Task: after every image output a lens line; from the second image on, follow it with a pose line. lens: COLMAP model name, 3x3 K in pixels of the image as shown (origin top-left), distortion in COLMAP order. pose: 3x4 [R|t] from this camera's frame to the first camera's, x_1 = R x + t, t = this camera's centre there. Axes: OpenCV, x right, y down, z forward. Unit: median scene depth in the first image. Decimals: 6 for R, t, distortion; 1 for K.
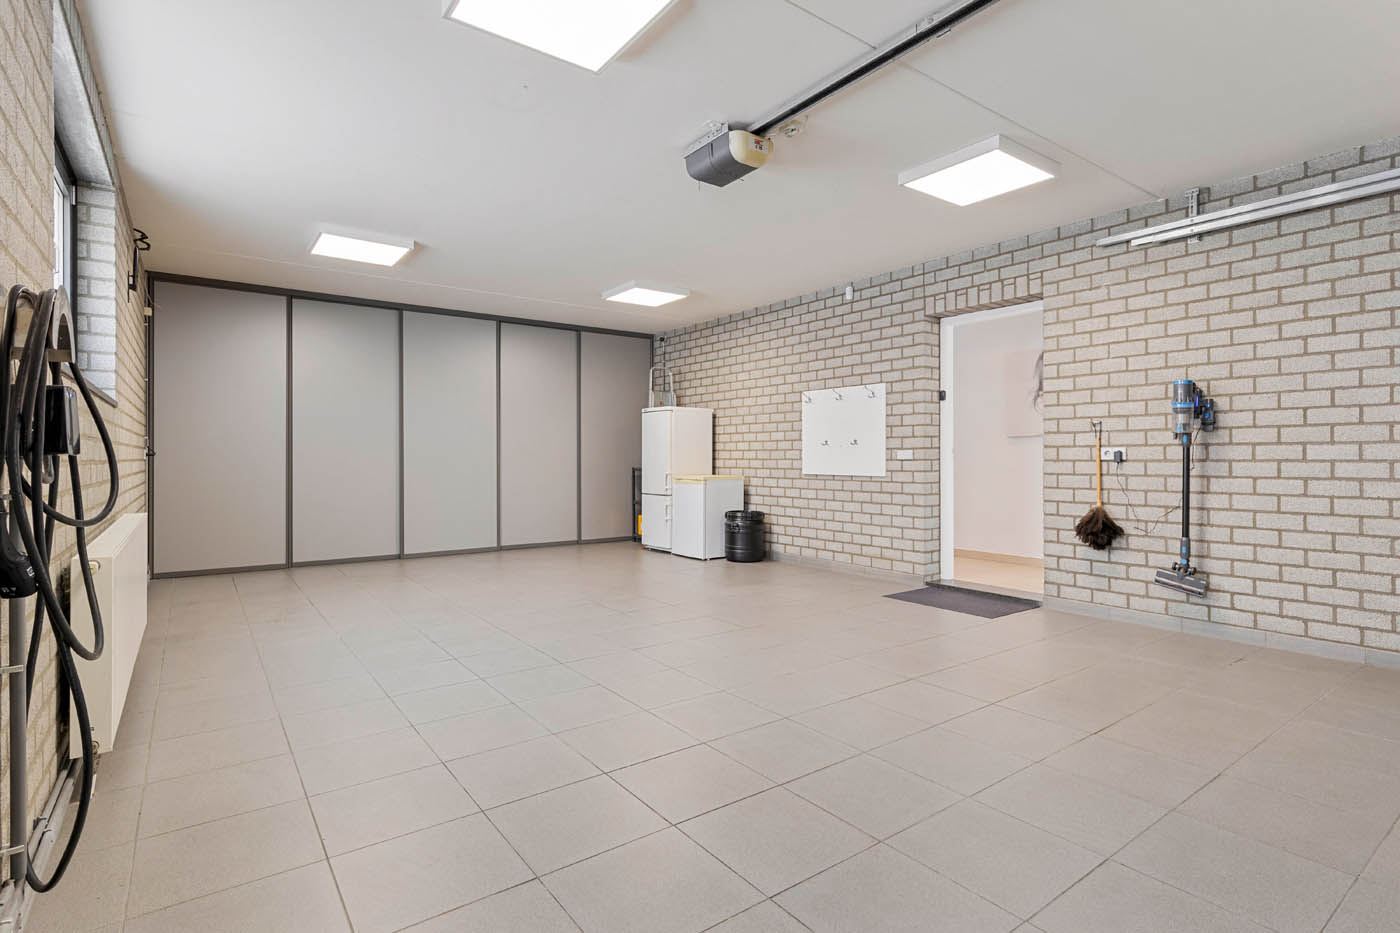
lens RADIAL K [[688.5, 0, 701.4], [0, 688.5, 462.3], [0, 0, 1]] dist [0.000506, -0.002251]
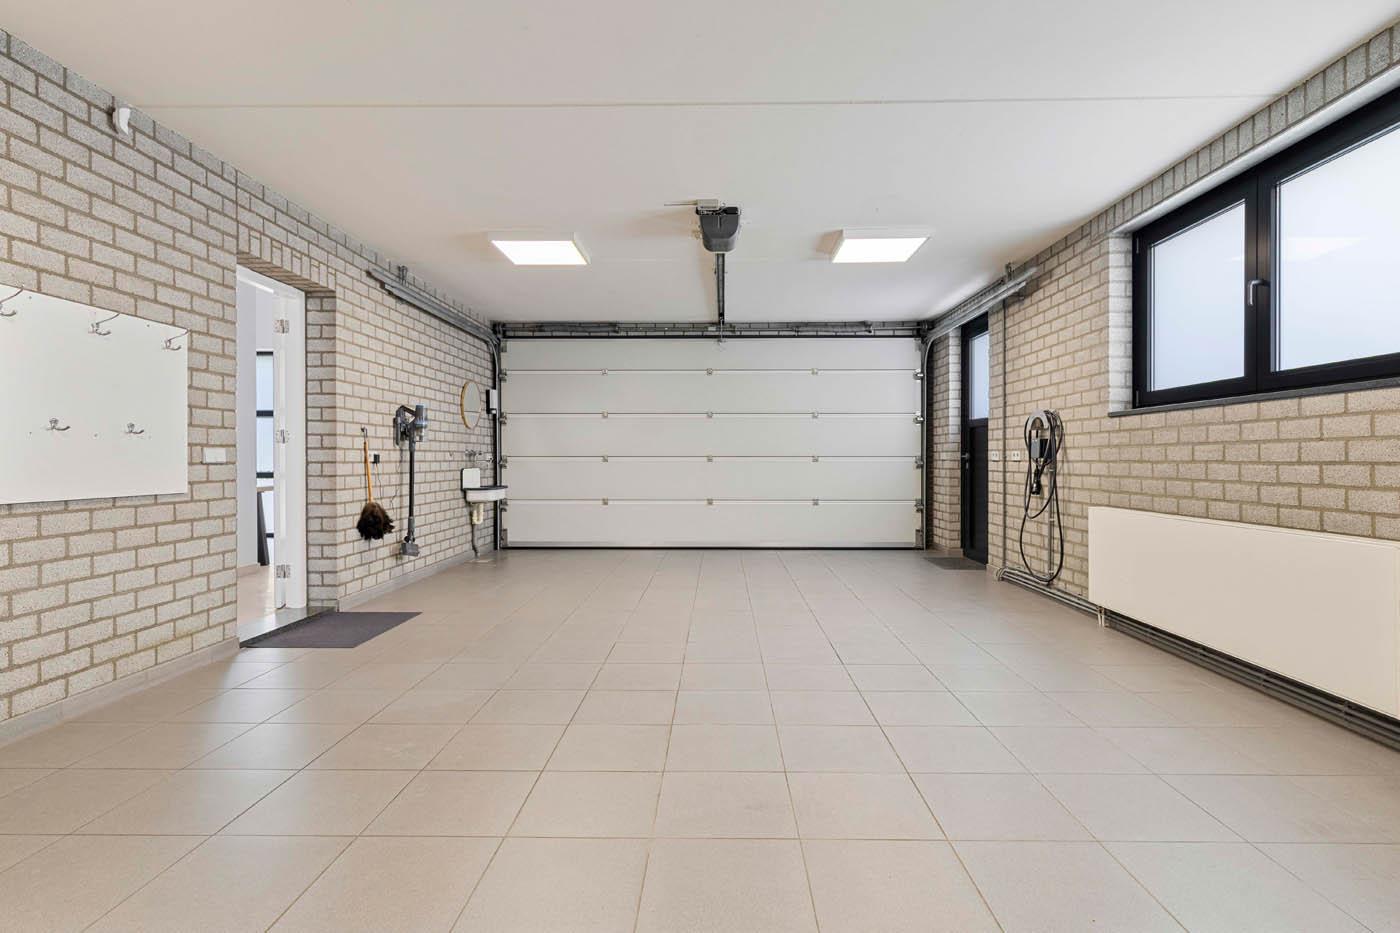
lens RADIAL K [[688.5, 0, 701.3], [0, 688.5, 460.3], [0, 0, 1]] dist [0.000506, -0.002251]
pose [[-0.791919, -0.004305, 0.610610, -0.452304], [0.000924, 0.999966, 0.008248, -0.011653], [-0.610625, 0.007096, -0.791888, 1.274315]]
